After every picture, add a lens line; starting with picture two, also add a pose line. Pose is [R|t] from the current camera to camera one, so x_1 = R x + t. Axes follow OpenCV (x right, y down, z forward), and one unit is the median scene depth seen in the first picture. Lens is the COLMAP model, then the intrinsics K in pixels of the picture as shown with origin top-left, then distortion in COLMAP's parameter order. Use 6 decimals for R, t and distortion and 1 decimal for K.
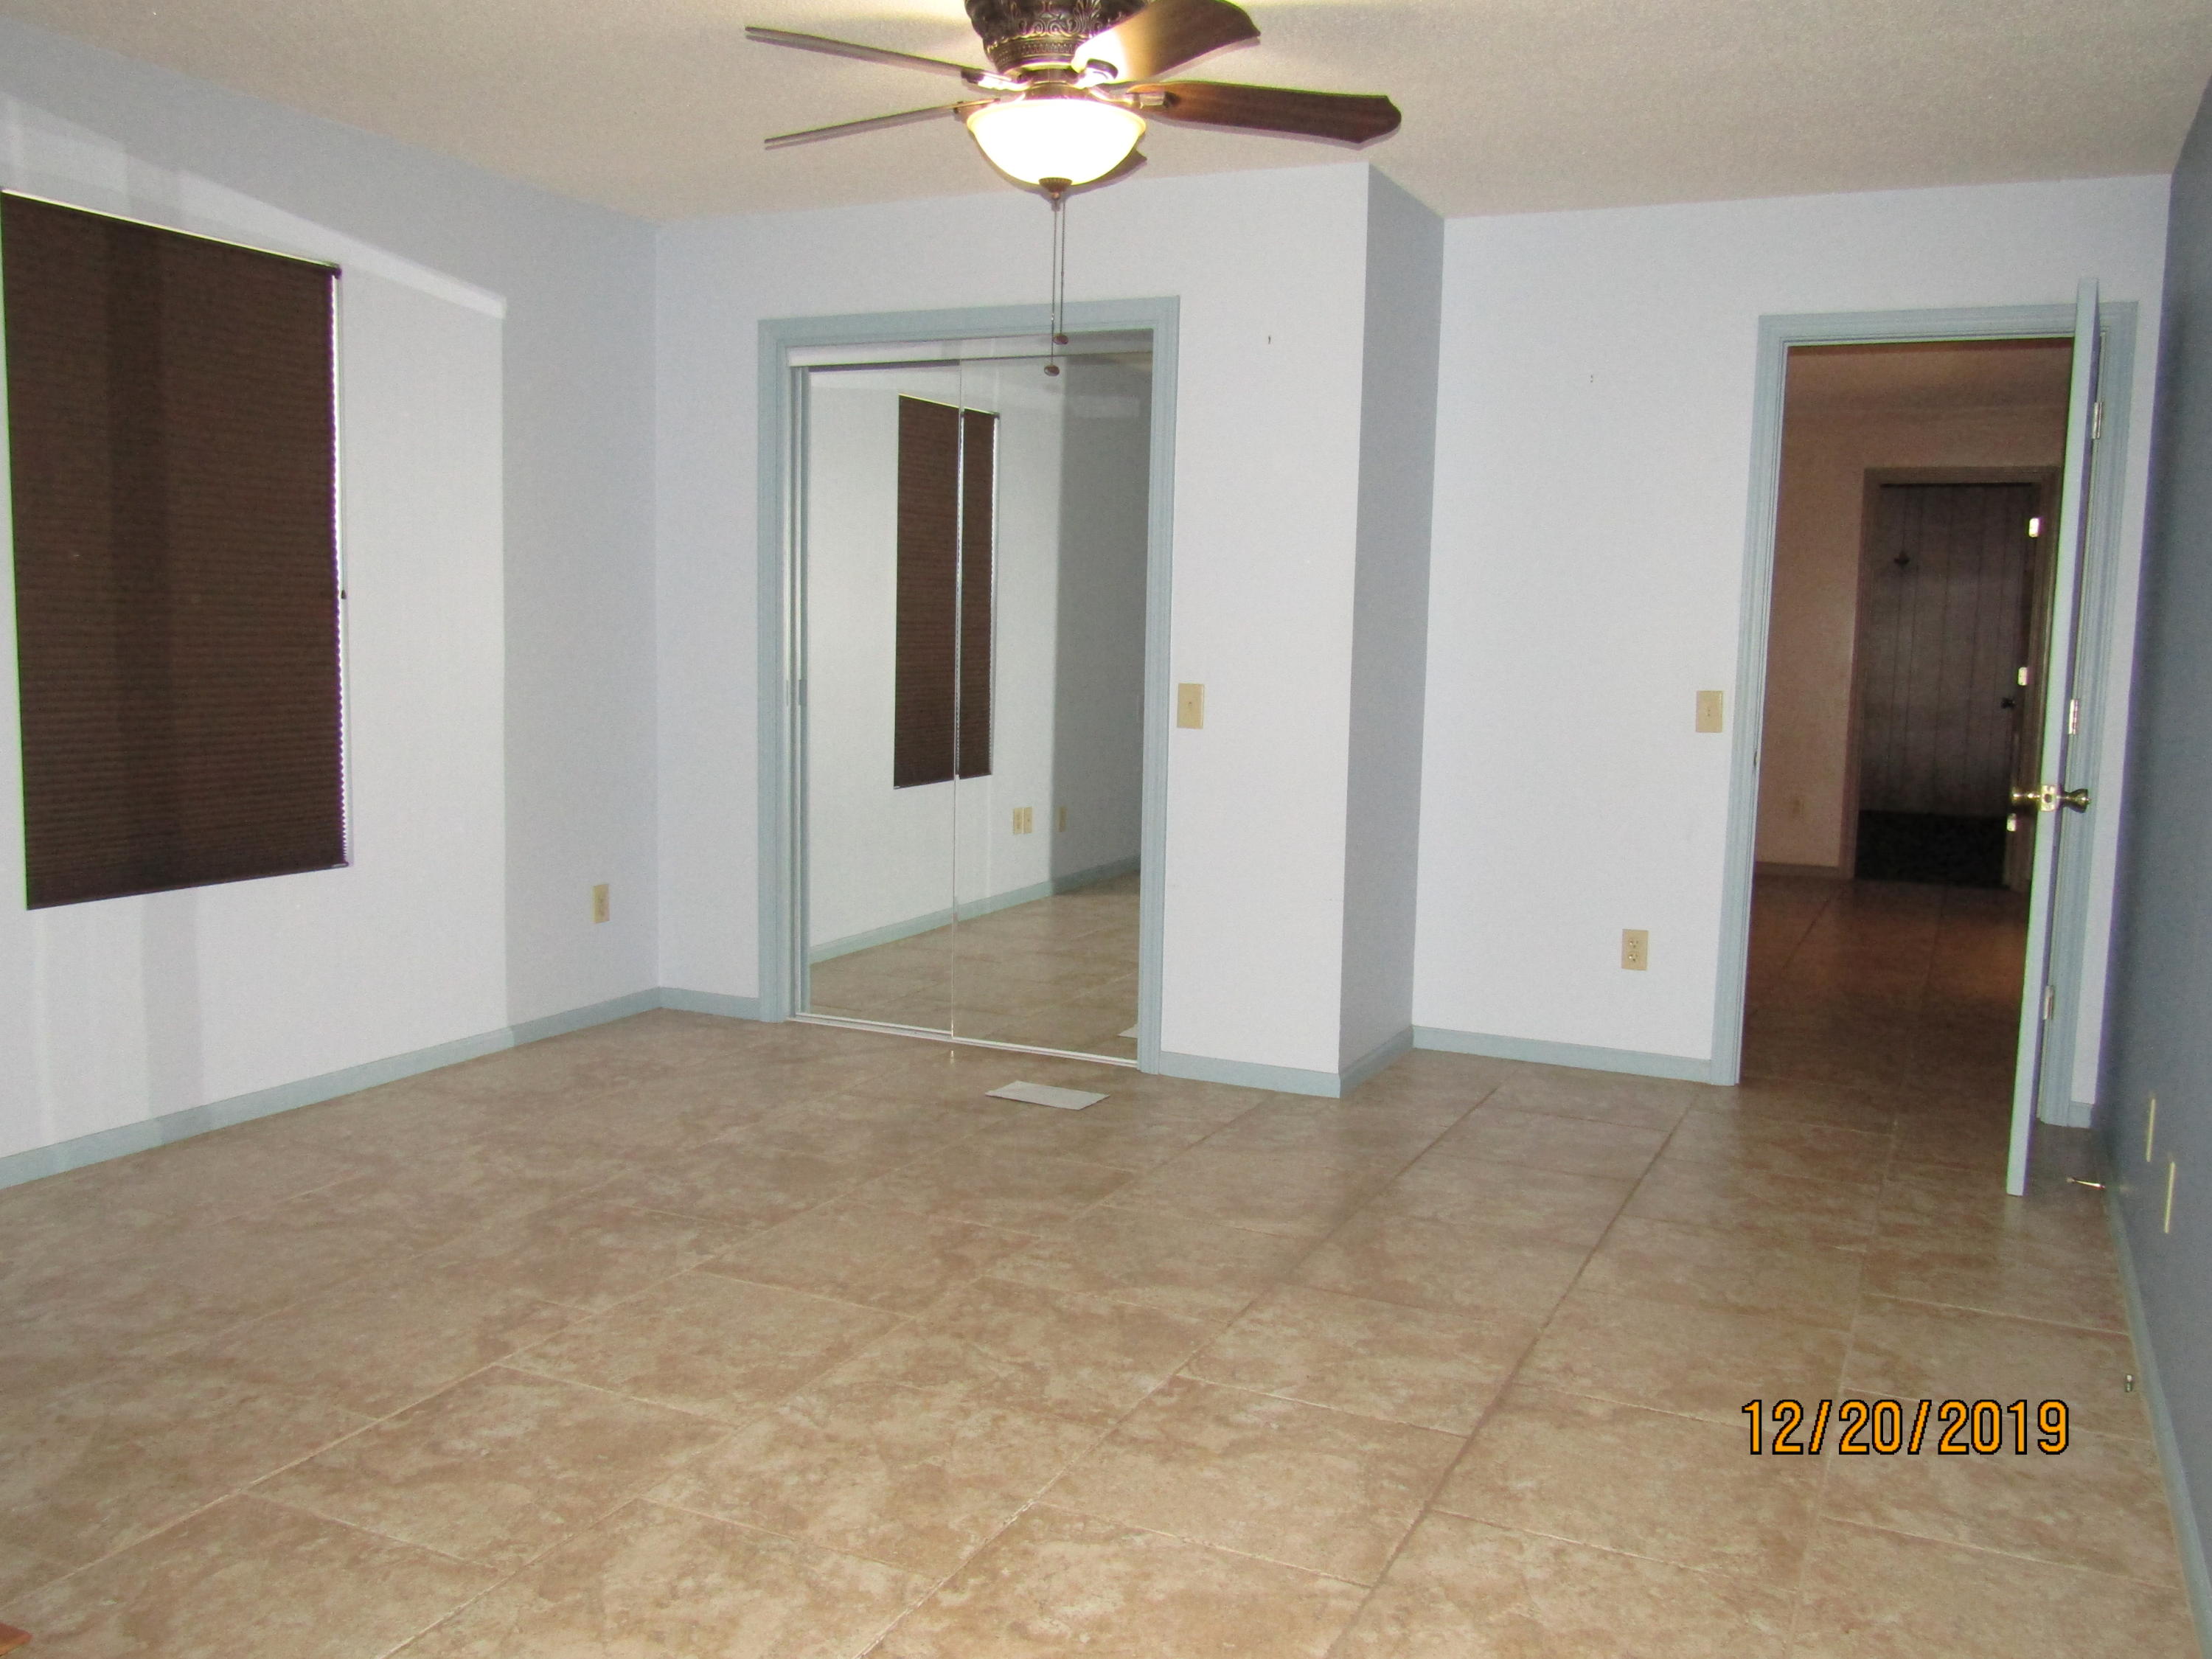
lens RADIAL K [[1851.2, 0, 1106.0], [0, 1851.2, 829.5], [0, 0, 1]] dist [-0.016211, -0.005461]
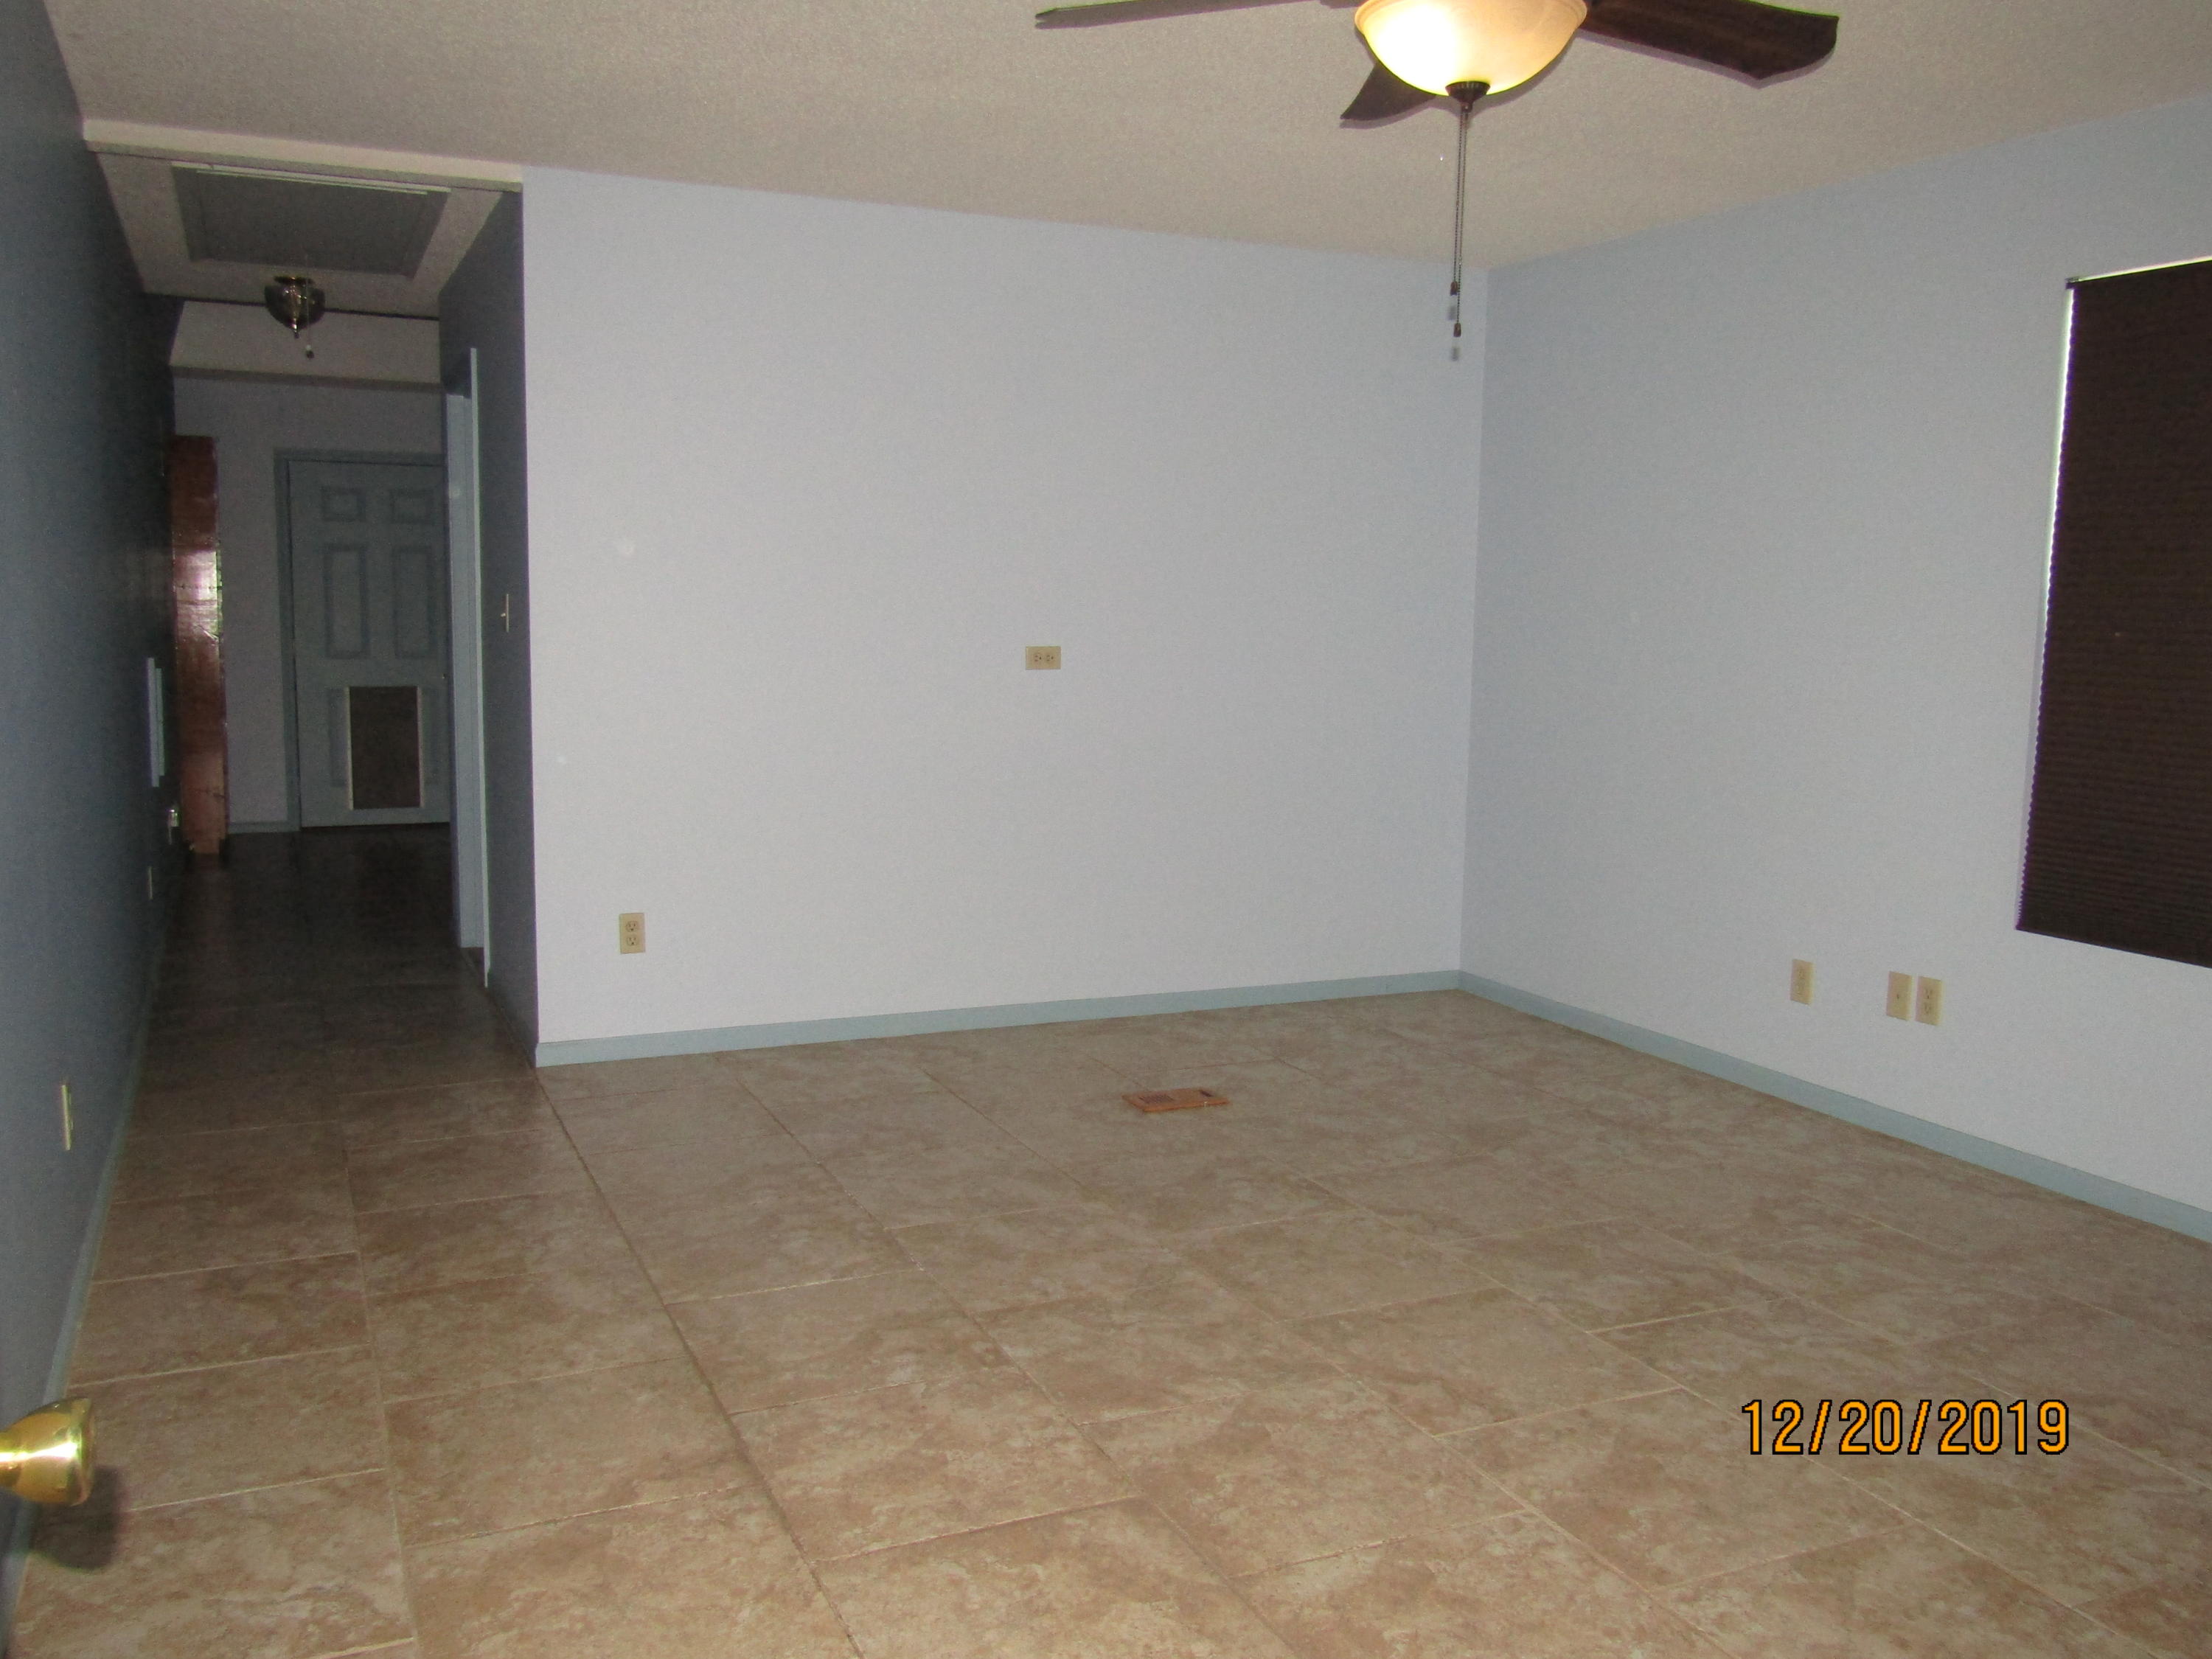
lens RADIAL K [[1851.2, 0, 1106.0], [0, 1851.2, 829.5], [0, 0, 1]] dist [-0.016211, -0.005461]
pose [[-0.644148, 0.059472, -0.762586, 0.679727], [-0.117887, 0.977342, 0.175798, -0.161692], [0.755762, 0.203138, -0.622542, 1.424305]]
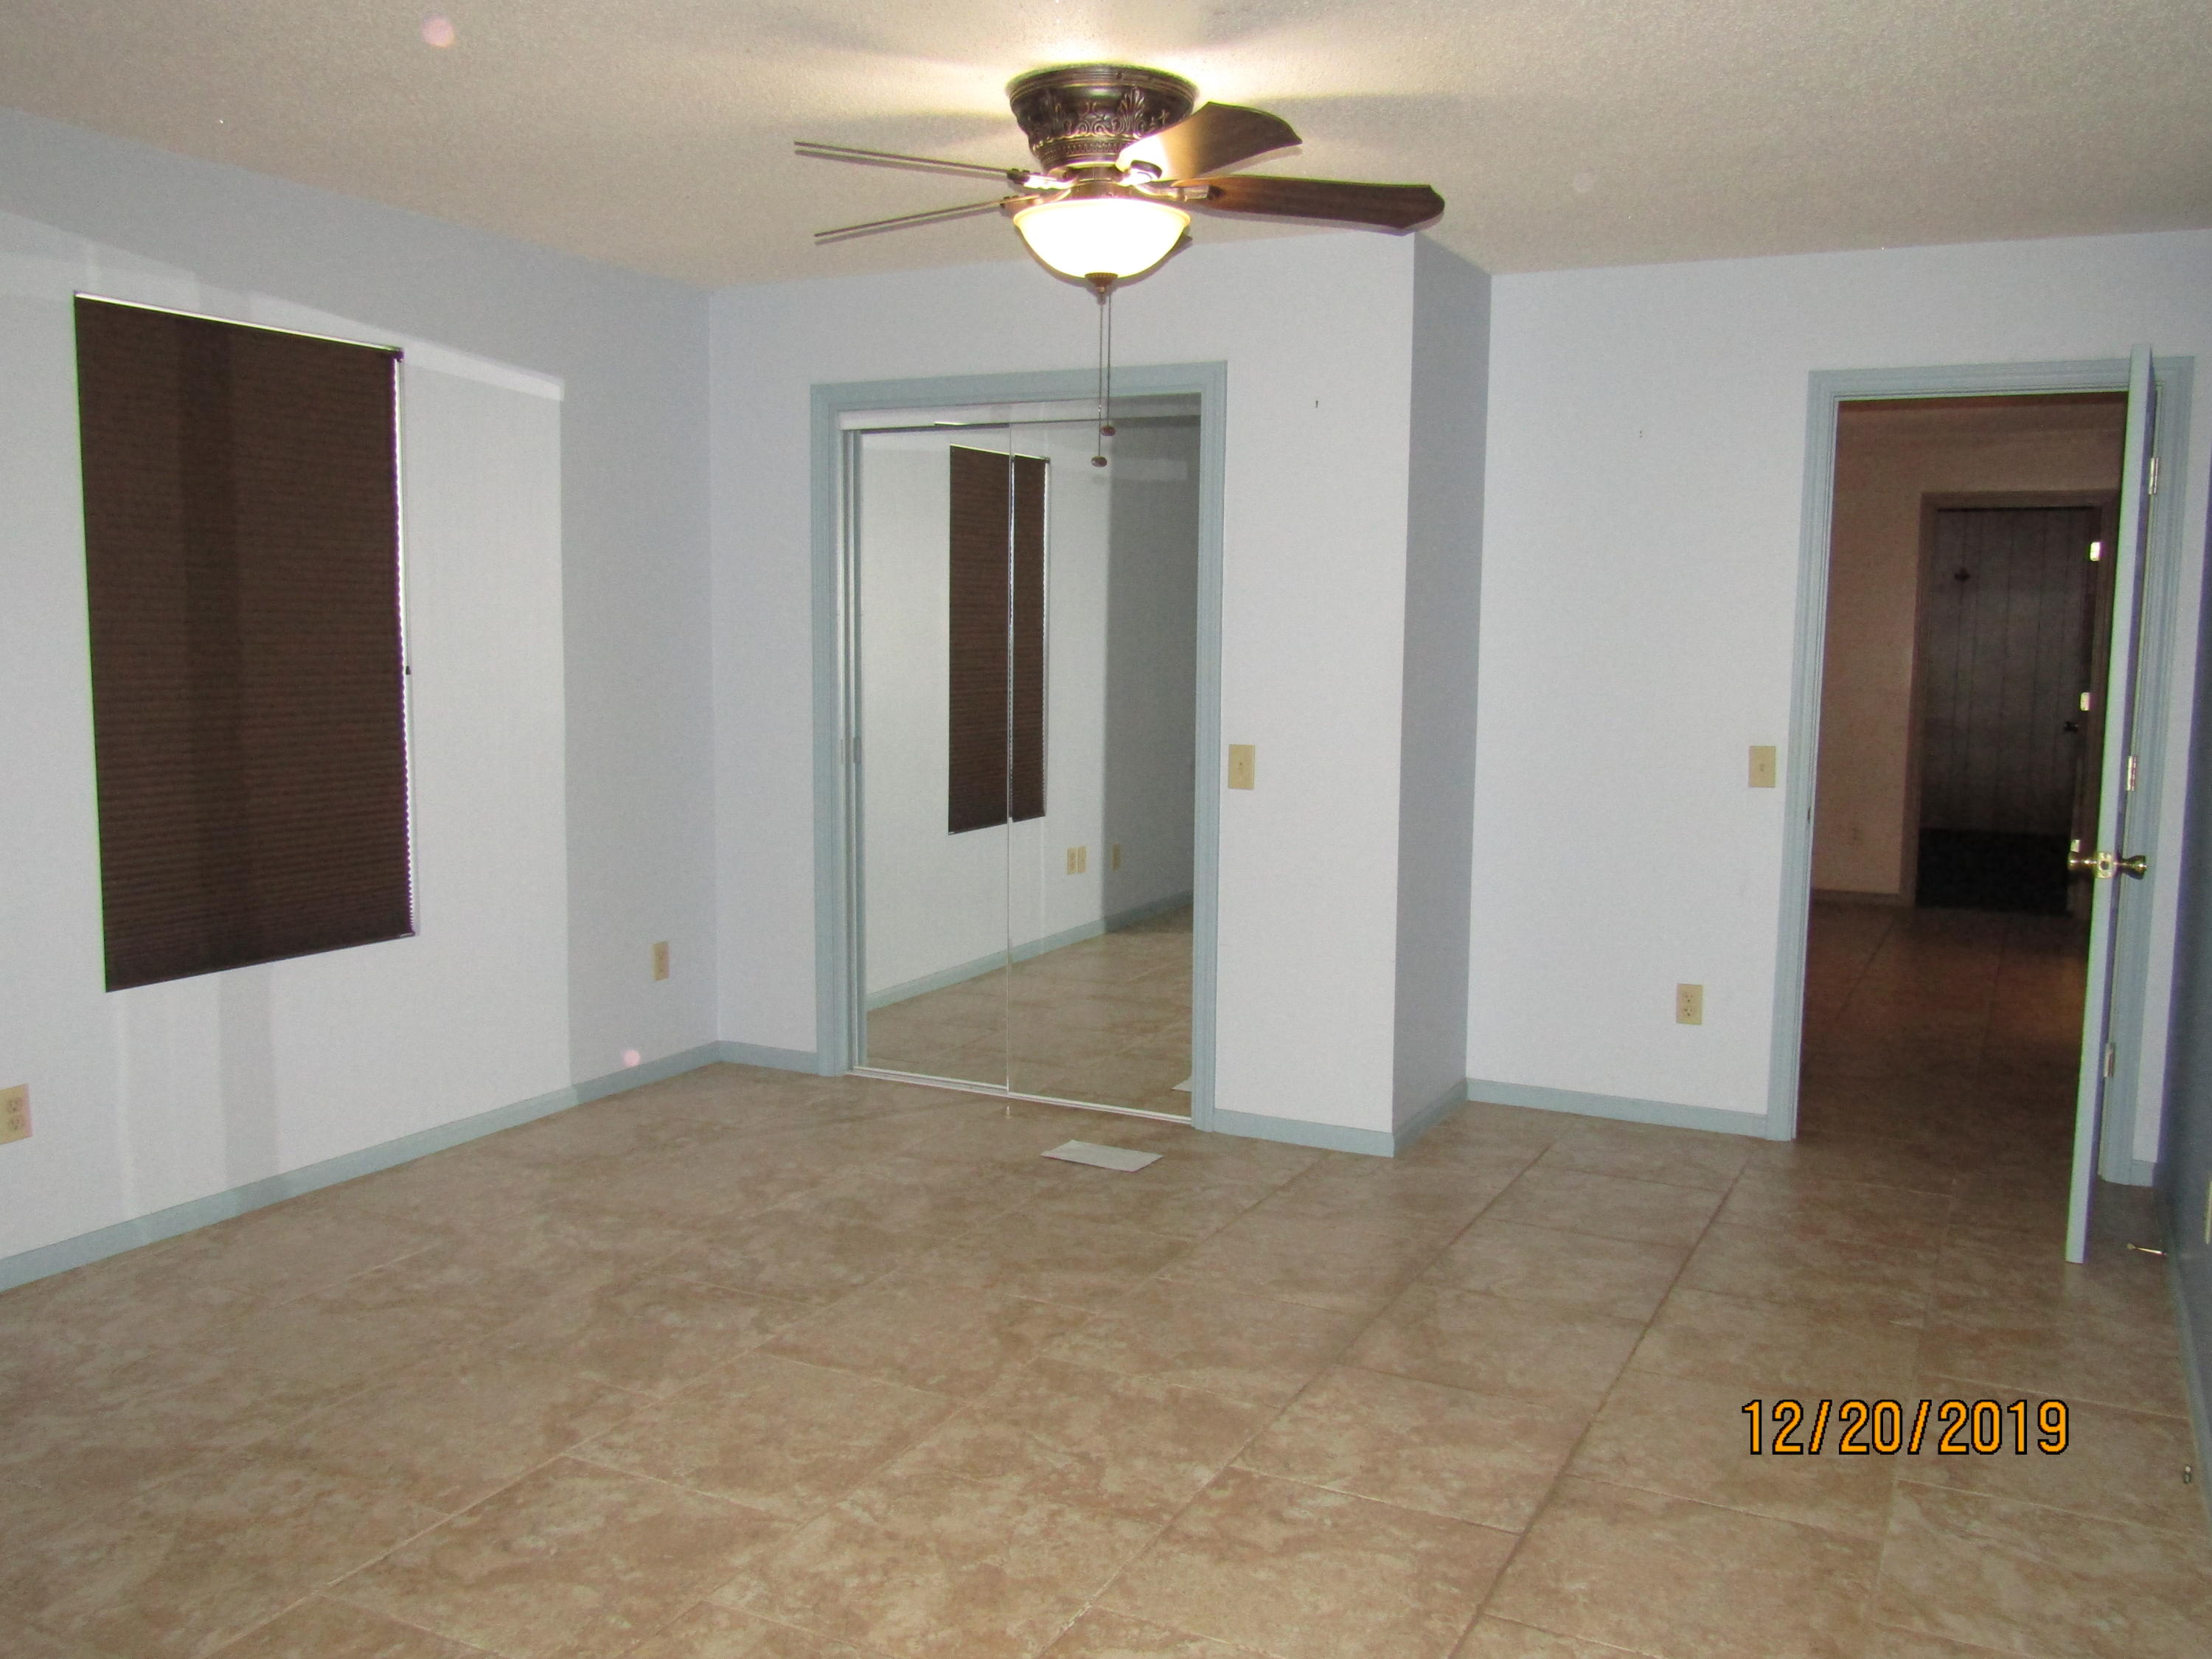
lens RADIAL K [[1851.2, 0, 1106.0], [0, 1851.2, 829.5], [0, 0, 1]] dist [-0.016211, -0.005461]
pose [[0.999515, -0.008593, -0.029948, 0.002794], [0.008565, 0.999963, -0.001040, -0.046202], [0.029956, 0.000783, 0.999551, -0.010932]]
